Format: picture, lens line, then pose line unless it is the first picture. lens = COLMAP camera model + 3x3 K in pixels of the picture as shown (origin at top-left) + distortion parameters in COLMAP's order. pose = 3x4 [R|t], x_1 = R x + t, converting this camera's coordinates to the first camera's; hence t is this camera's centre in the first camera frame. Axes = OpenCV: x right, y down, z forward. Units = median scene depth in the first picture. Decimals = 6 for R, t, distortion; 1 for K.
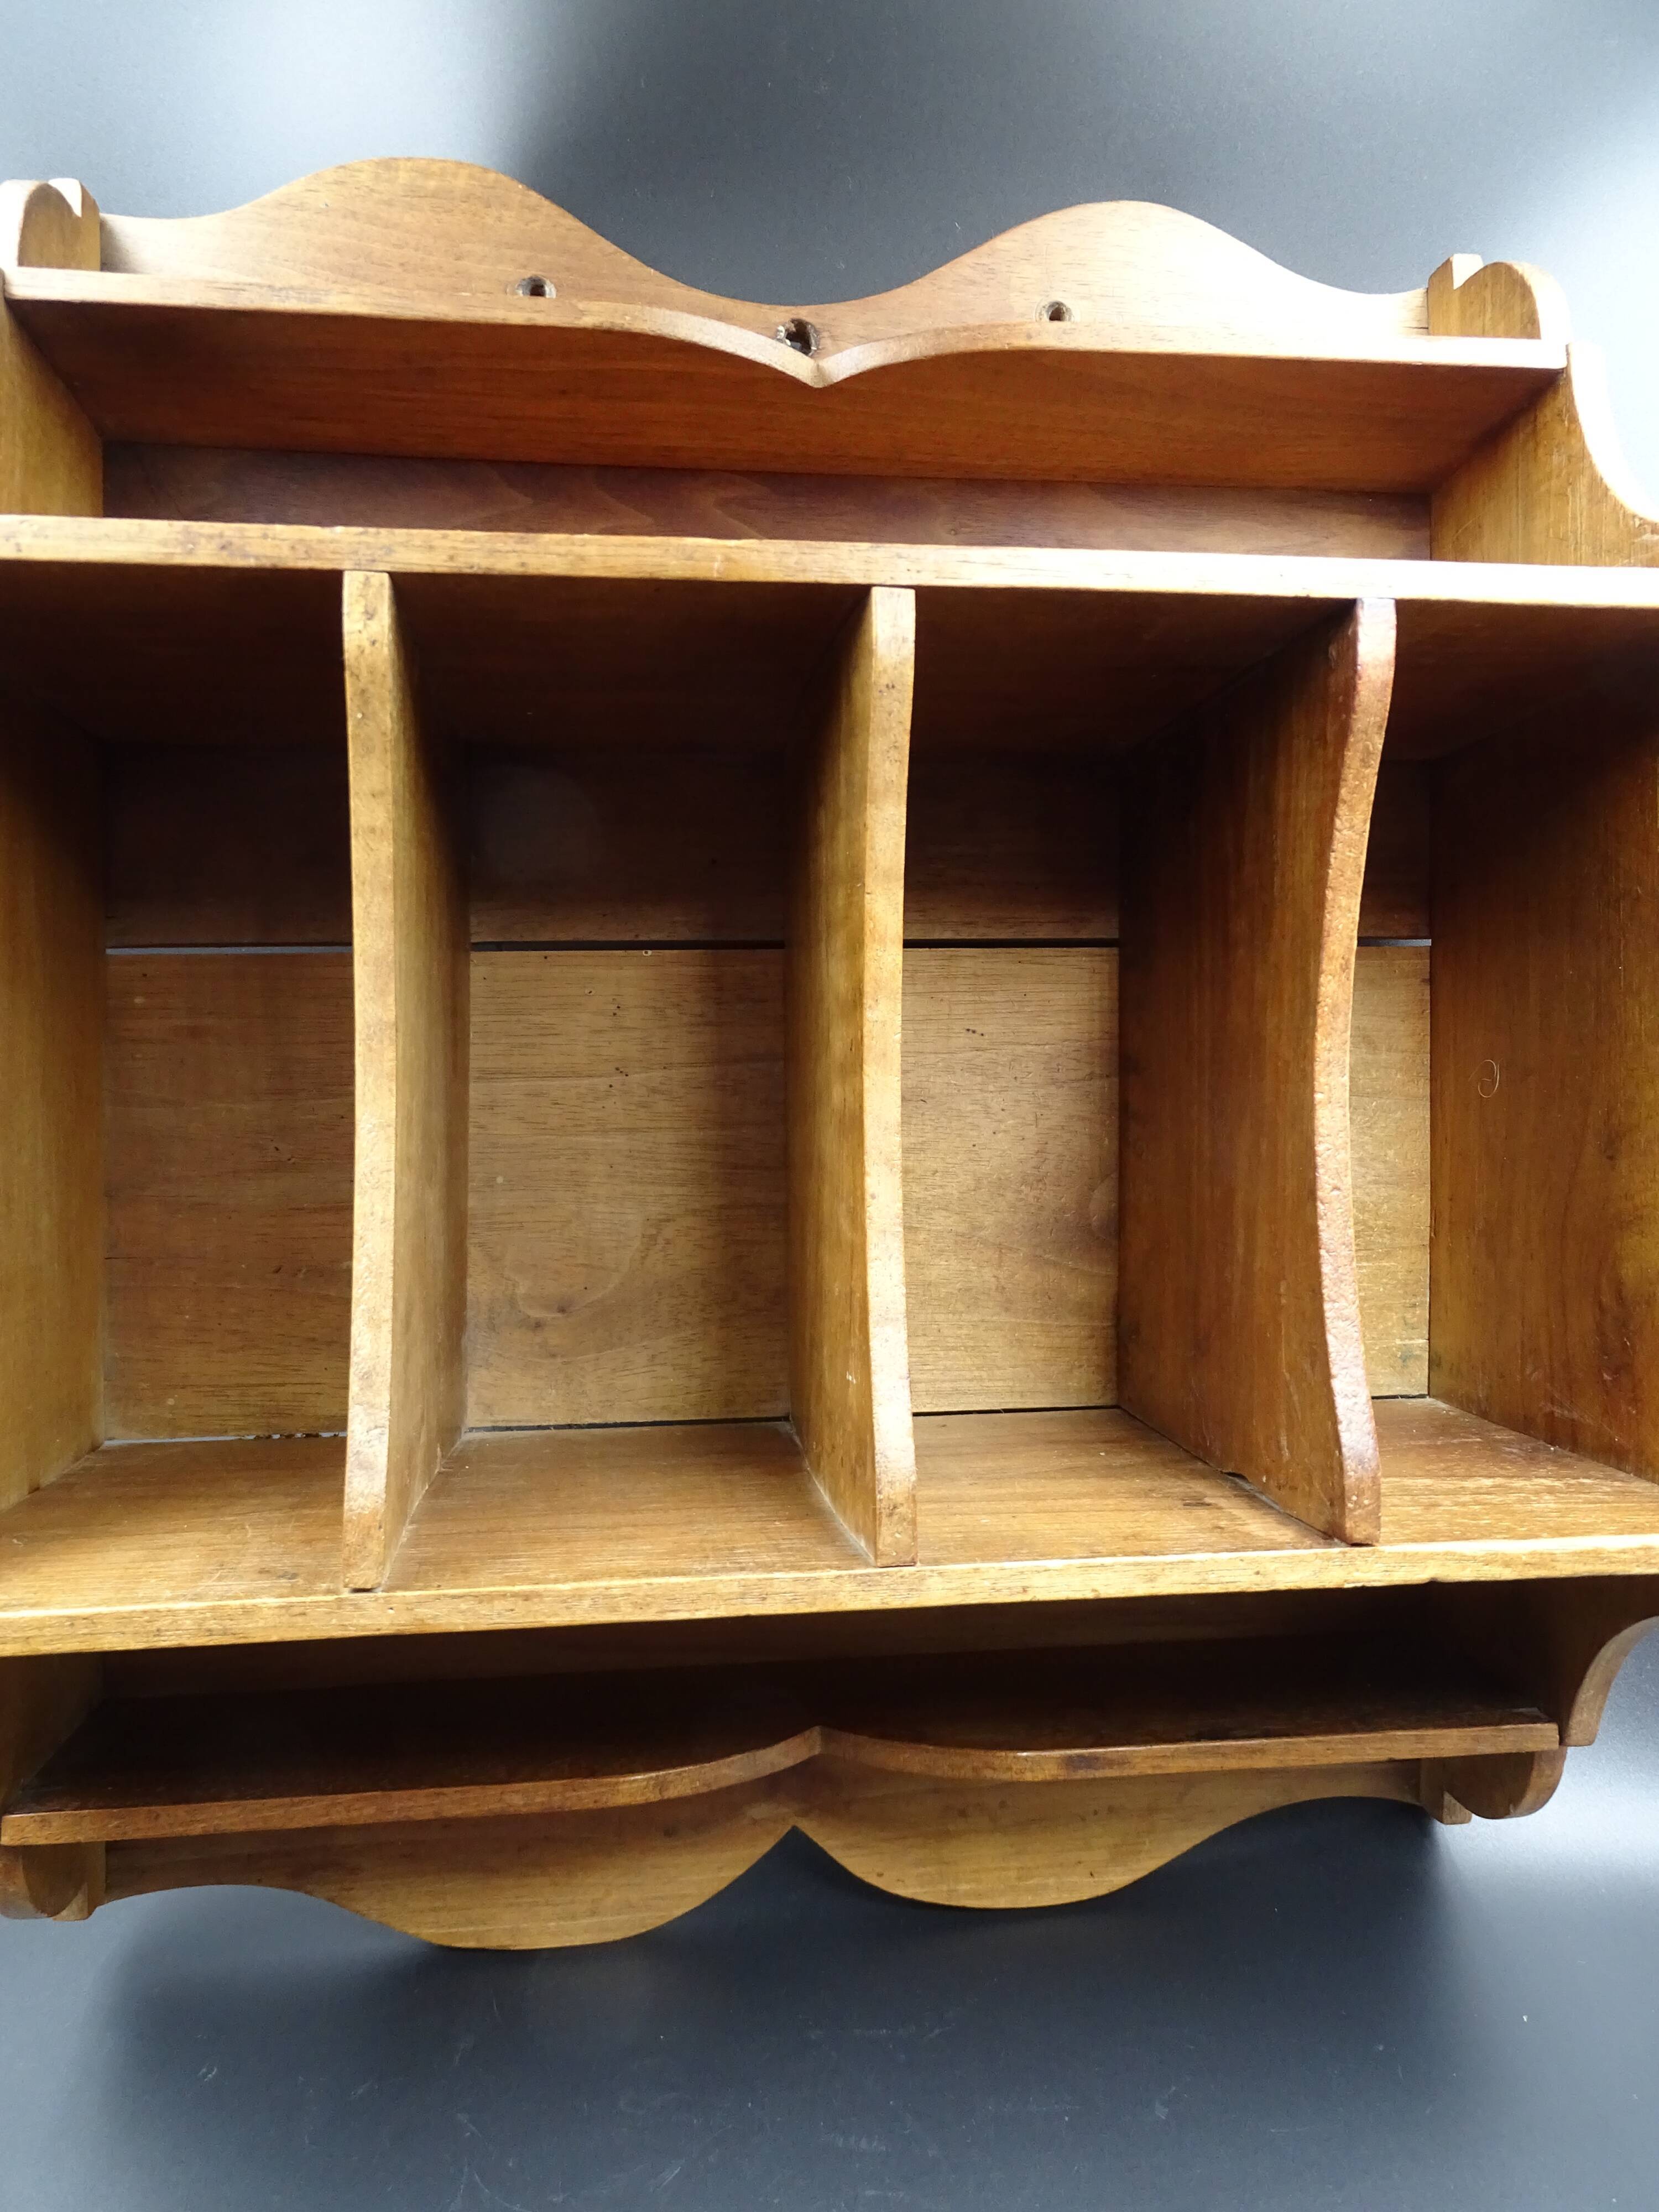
lens RADIAL K [[1635.4, 0, 829.5], [0, 1635.4, 1106.0], [0, 0, 1]] dist [0.007582, 0.001466]
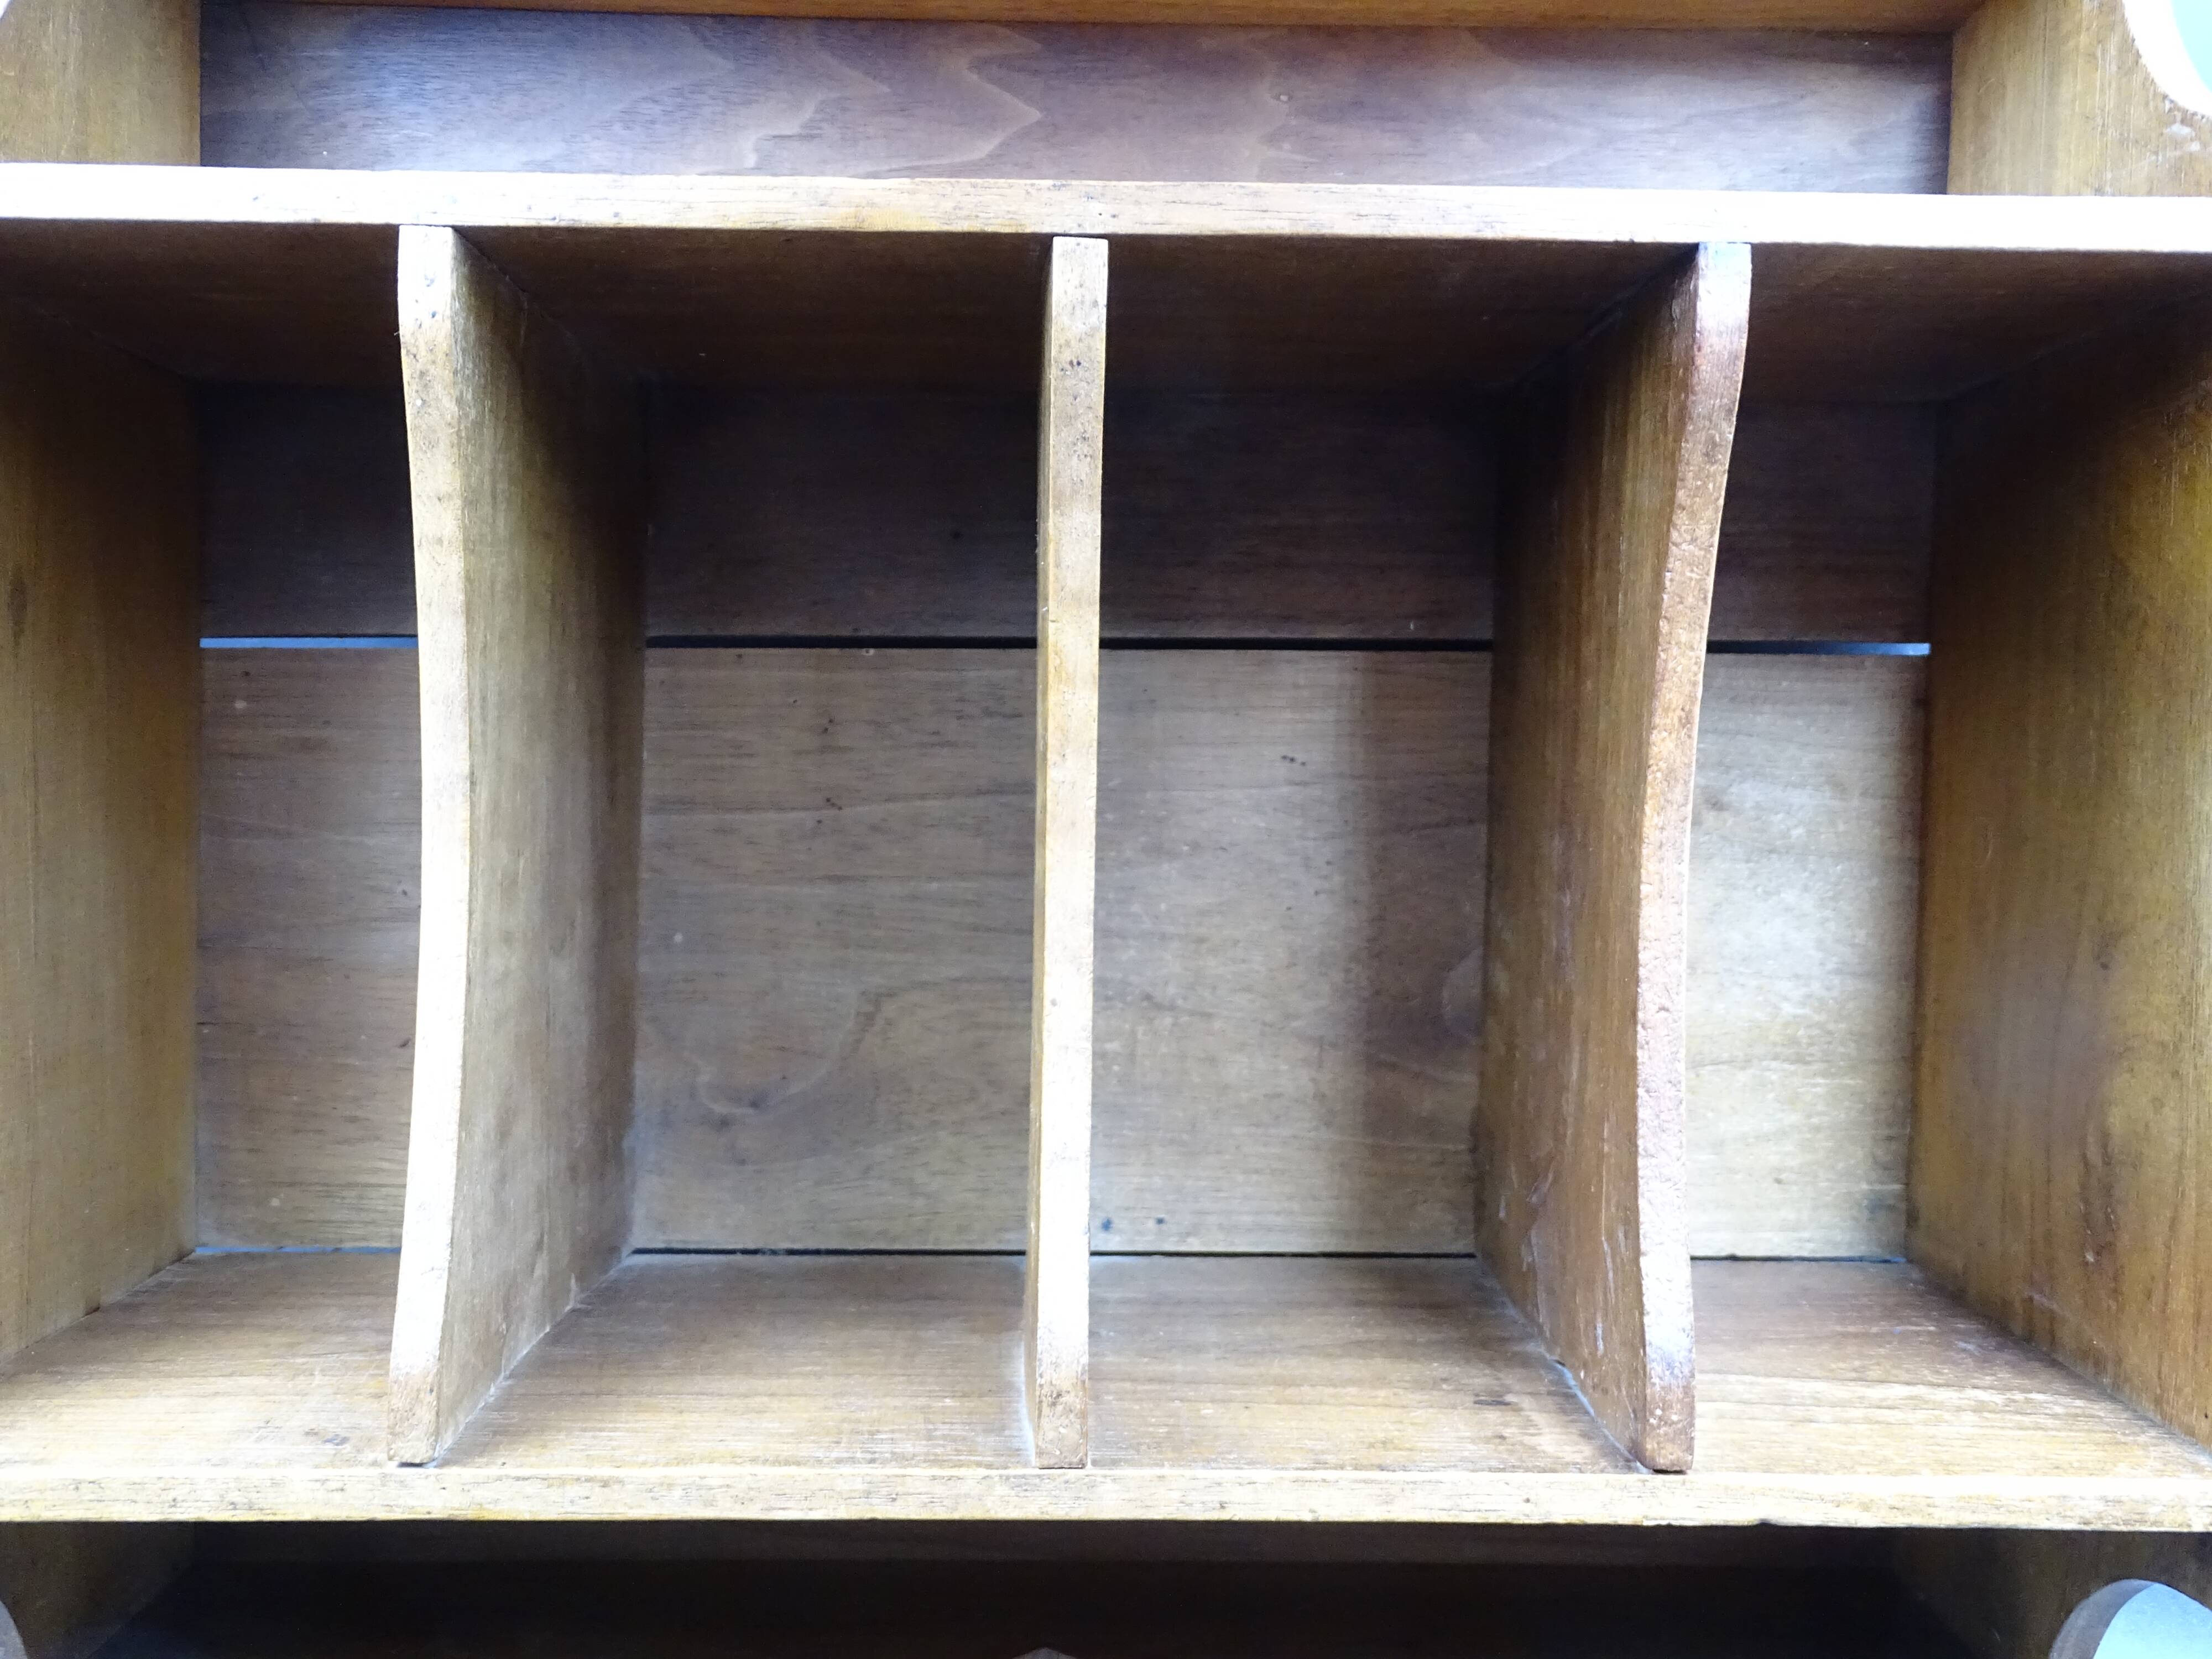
lens RADIAL K [[2261.7, 0, 1114.8], [0, 2261.7, 842.8], [0, 0, 1]] dist [0.027336, -0.017382]
pose [[0.993833, 0.025417, -0.107936, 0.147025], [-0.021354, 0.999025, 0.038636, -0.056197], [0.108813, -0.036093, 0.993407, -0.073692]]
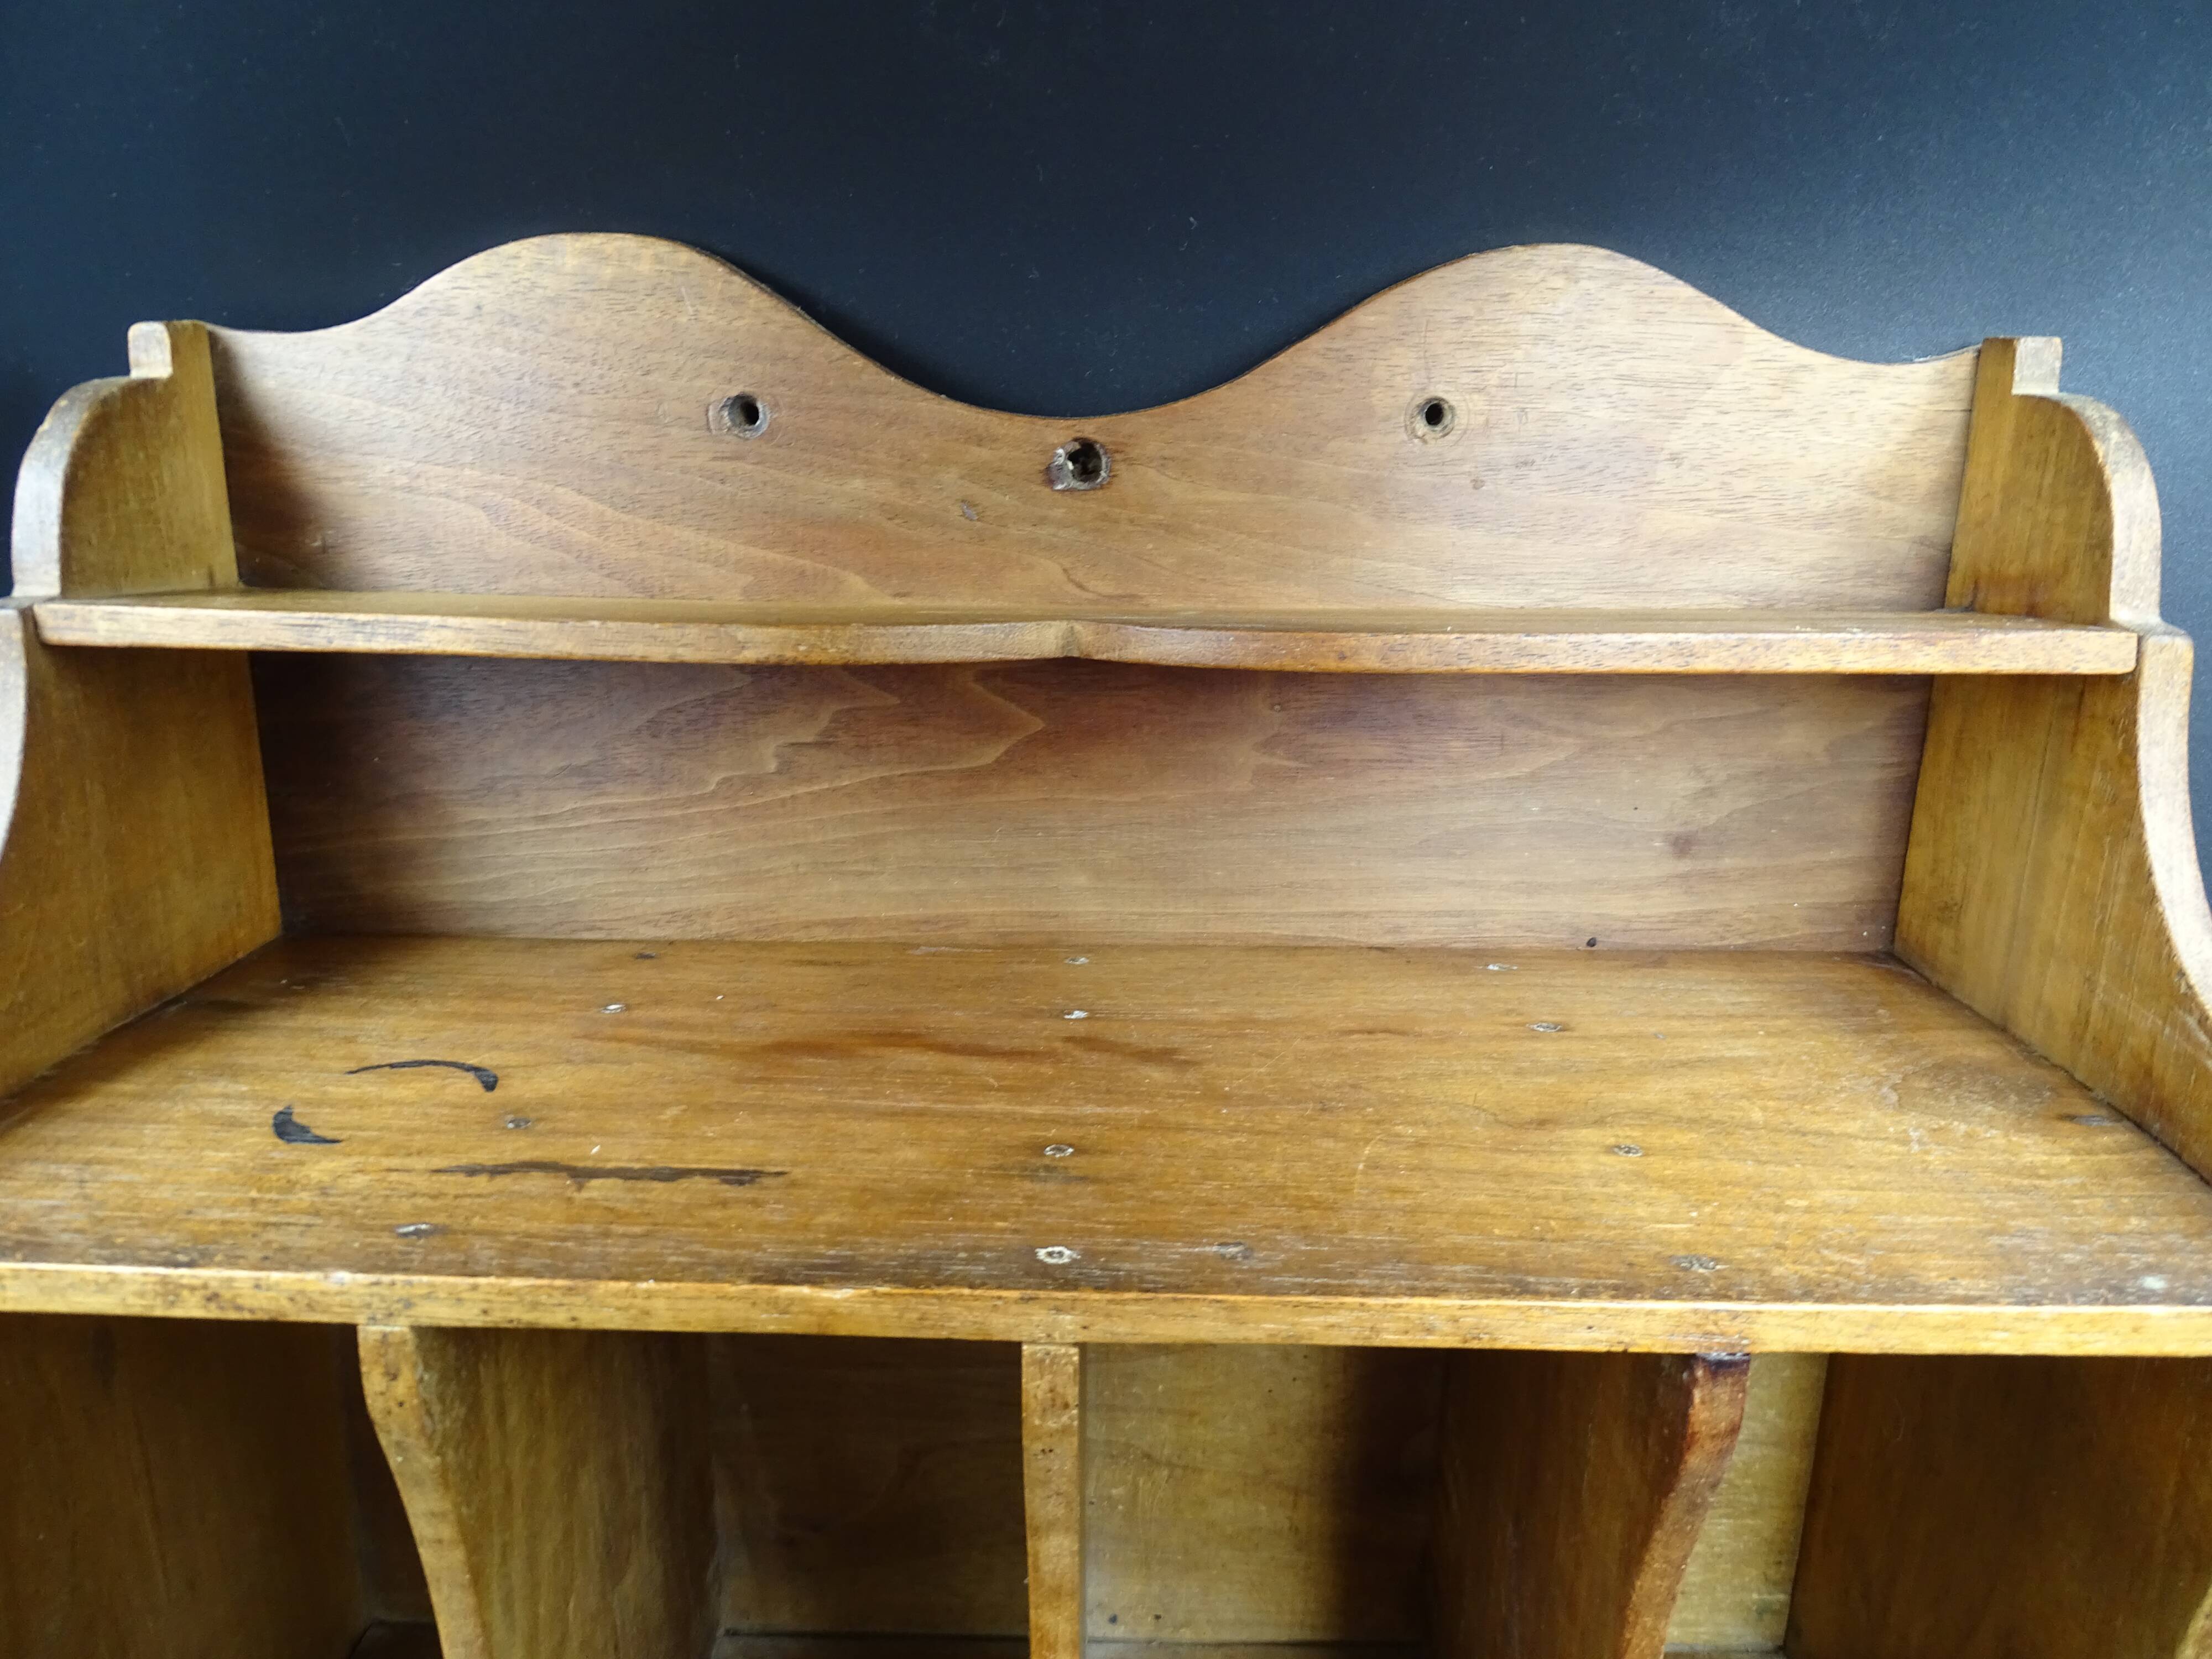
lens RADIAL K [[1620.1, 0, 1105.7], [0, 1620.1, 816.6], [0, 0, 1]] dist [0.011328, -0.003498]
pose [[0.989197, 0.053058, -0.136653, 0.126196], [-0.015353, 0.964571, 0.263375, -0.613968], [0.145786, -0.258432, 0.954966, 0.282902]]
